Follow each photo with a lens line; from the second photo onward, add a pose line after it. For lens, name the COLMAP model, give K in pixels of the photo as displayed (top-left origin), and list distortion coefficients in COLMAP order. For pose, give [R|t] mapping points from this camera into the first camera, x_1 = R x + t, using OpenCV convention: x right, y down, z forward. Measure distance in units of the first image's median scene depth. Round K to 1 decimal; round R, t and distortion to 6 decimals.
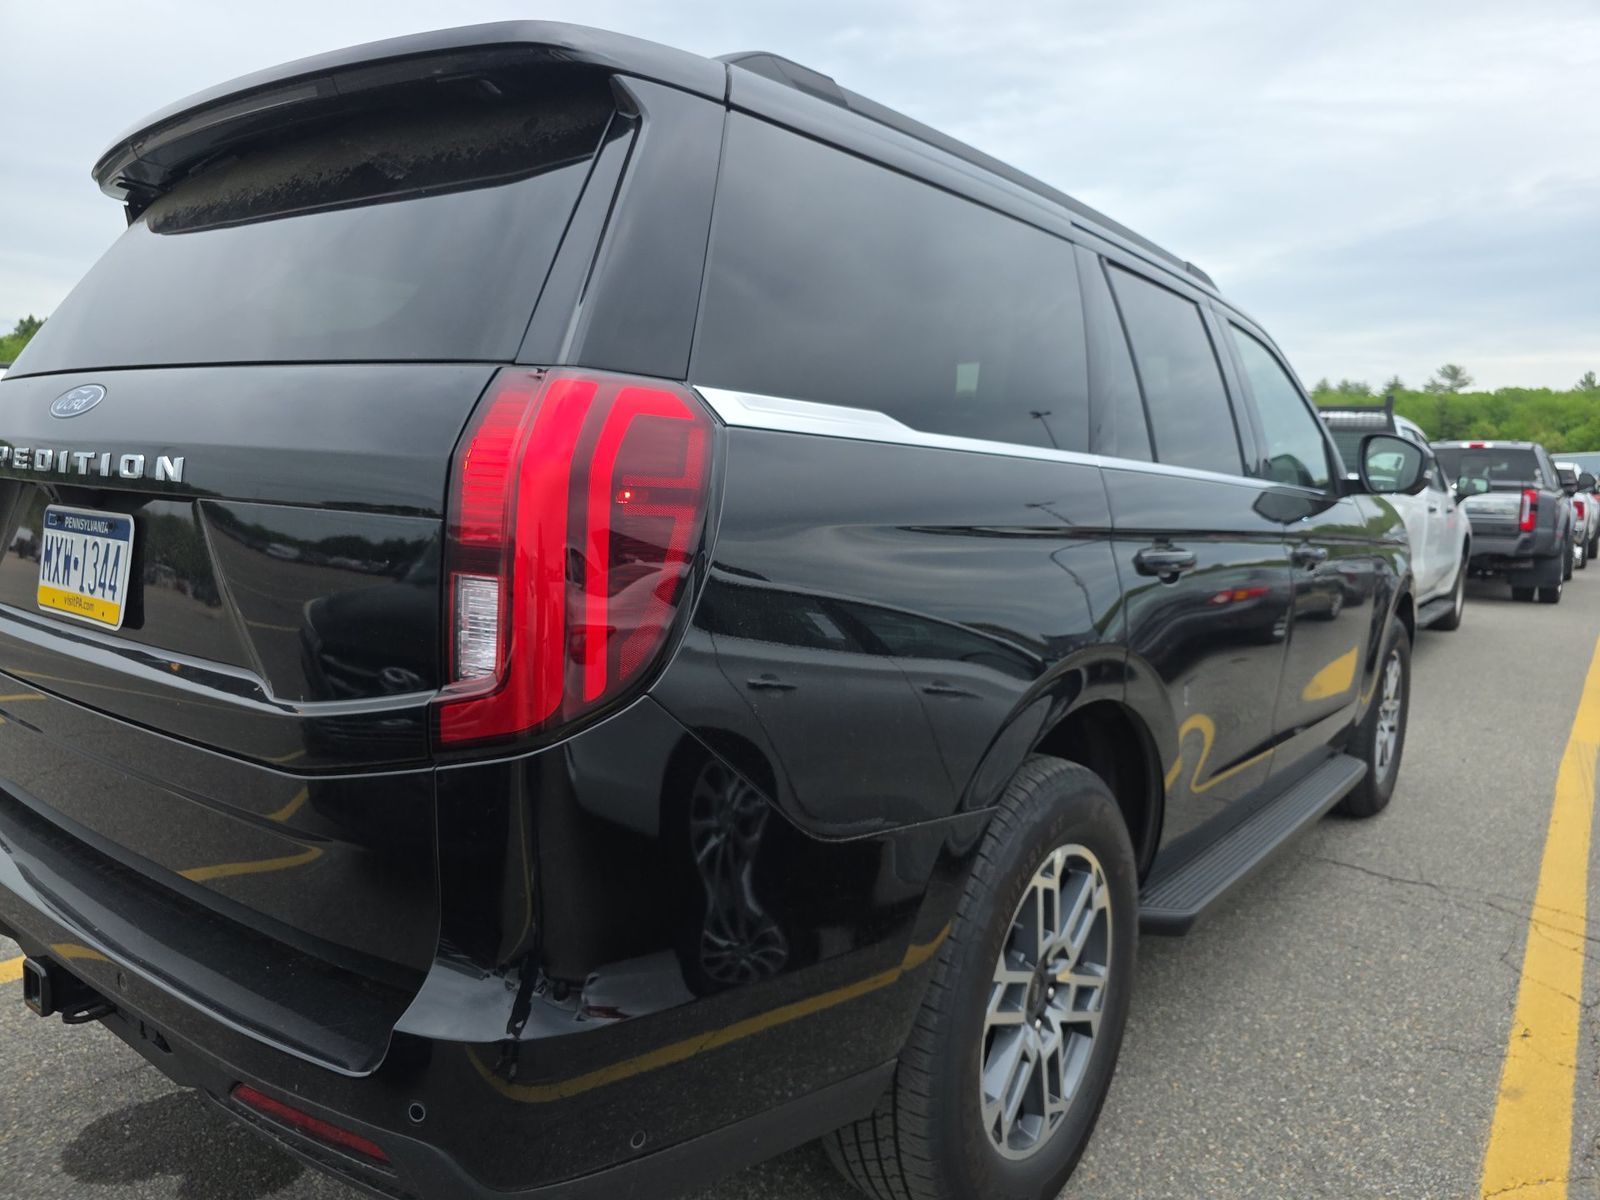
lens RADIAL K [[1090.3, 0, 799.6], [0, 1090.3, 618.1], [0, 0, 1]] dist [0.050931, -0.049777]
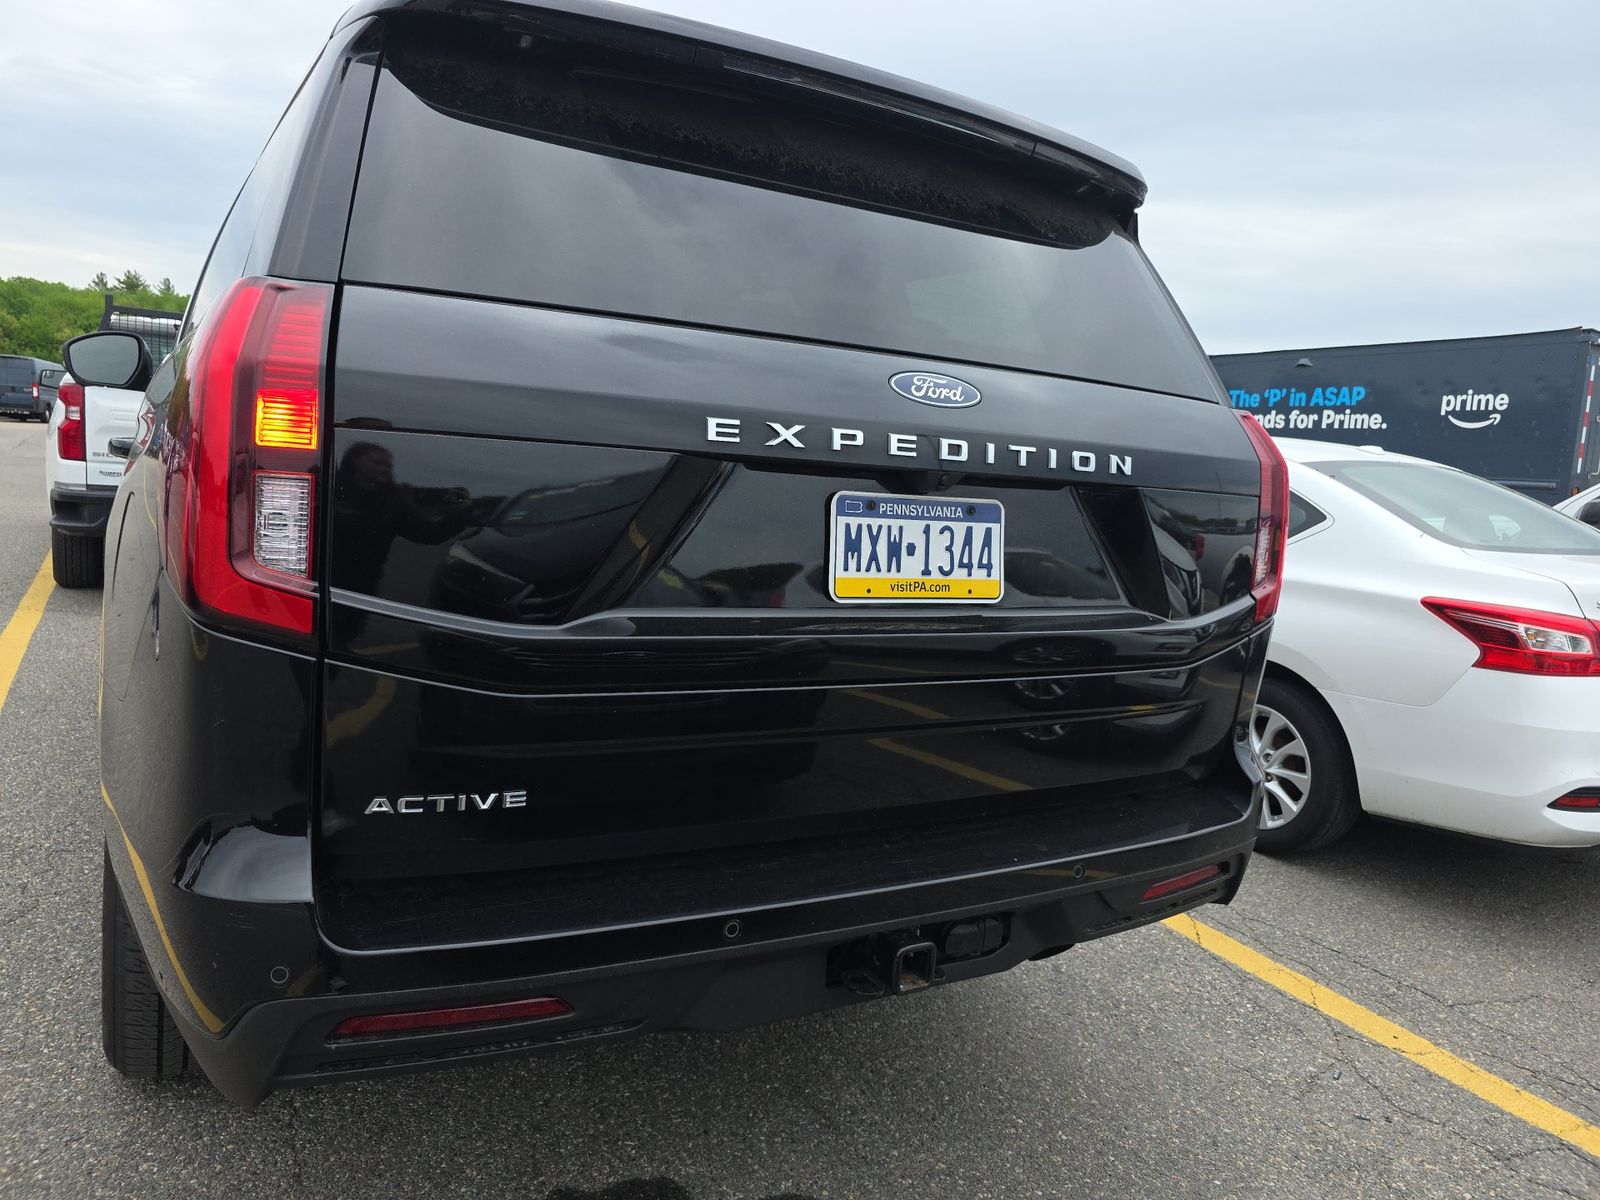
lens RADIAL K [[1089.8, 0, 768.3], [0, 1089.8, 580.5], [0, 0, 1]] dist [0.038321, -0.051403]
pose [[0.383310, -0.118731, 0.915957, -1.622909], [0.053820, 0.992889, 0.106180, -0.133895], [-0.922050, 0.008597, 0.386974, 0.735491]]
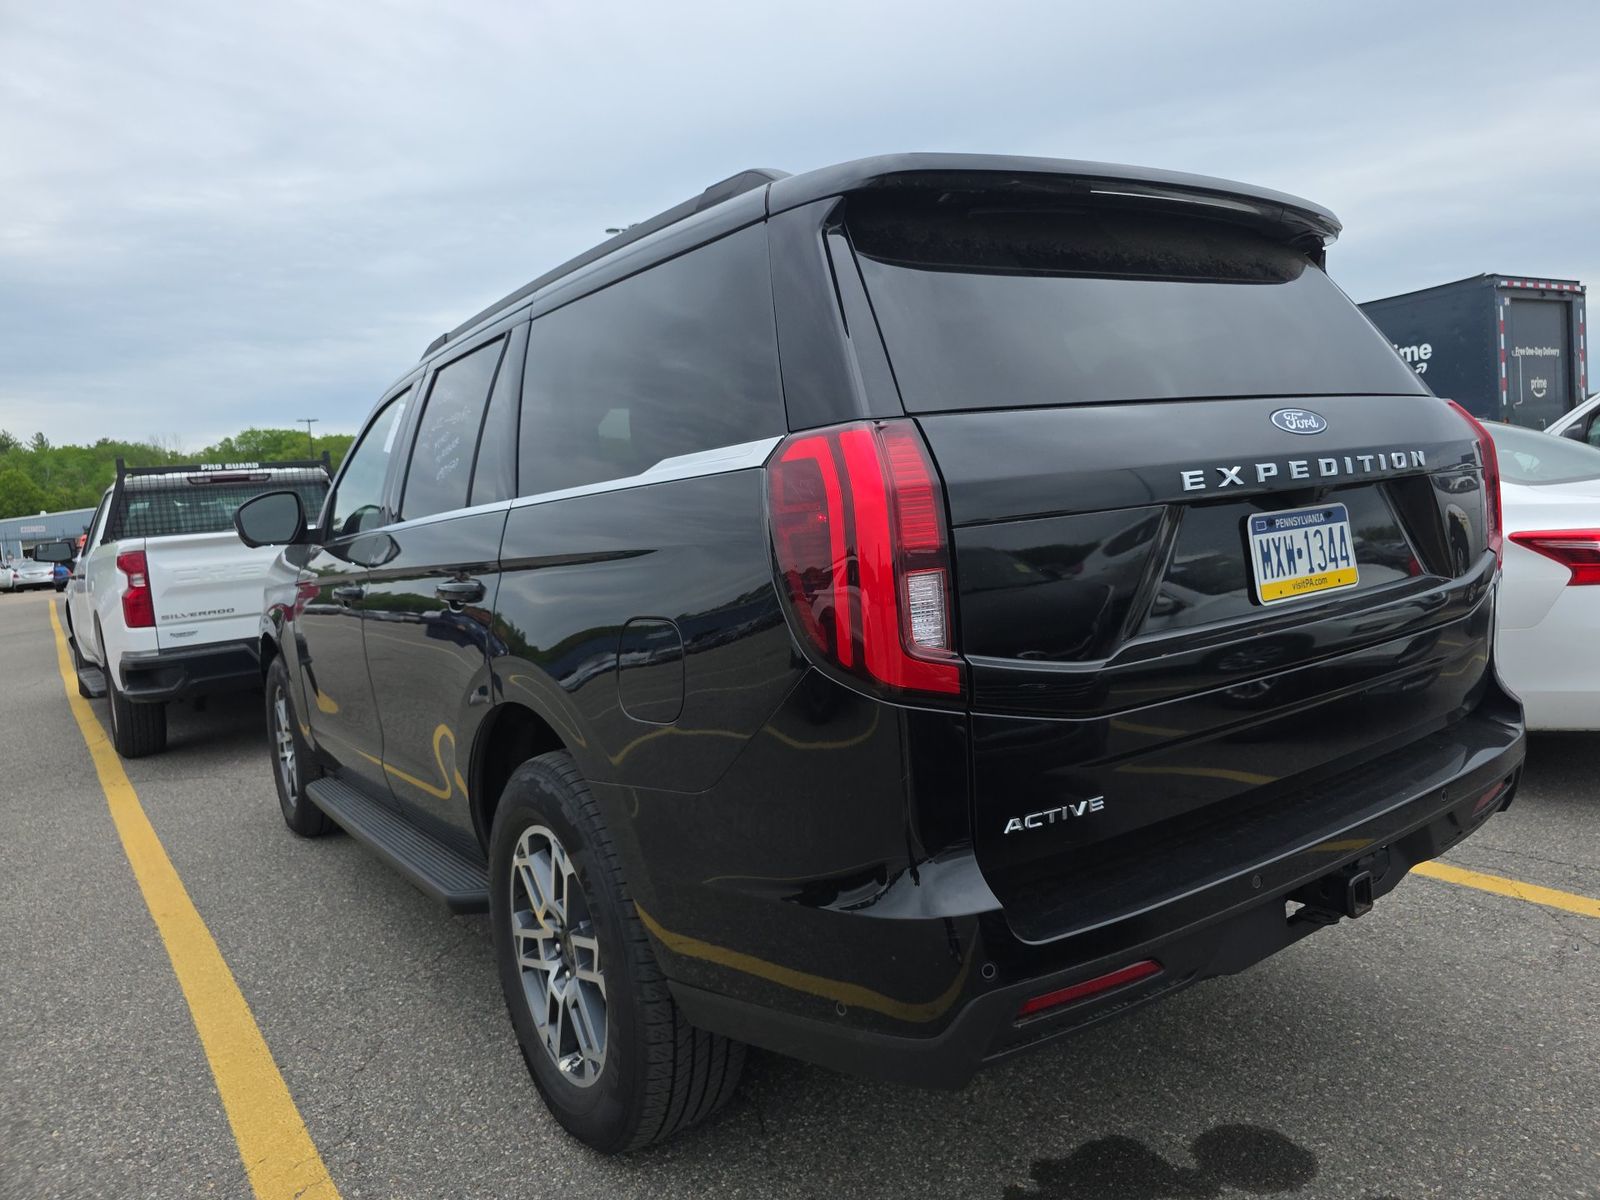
lens RADIAL K [[1092.6, 0, 800.0], [0, 1092.6, 600.0], [0, 0, 1]] dist [0.062531, -0.073931]
pose [[0.276837, -0.150833, 0.949005, -1.981998], [0.214975, 0.972293, 0.091824, -0.230917], [-0.936561, 0.178592, 0.301593, 1.160665]]
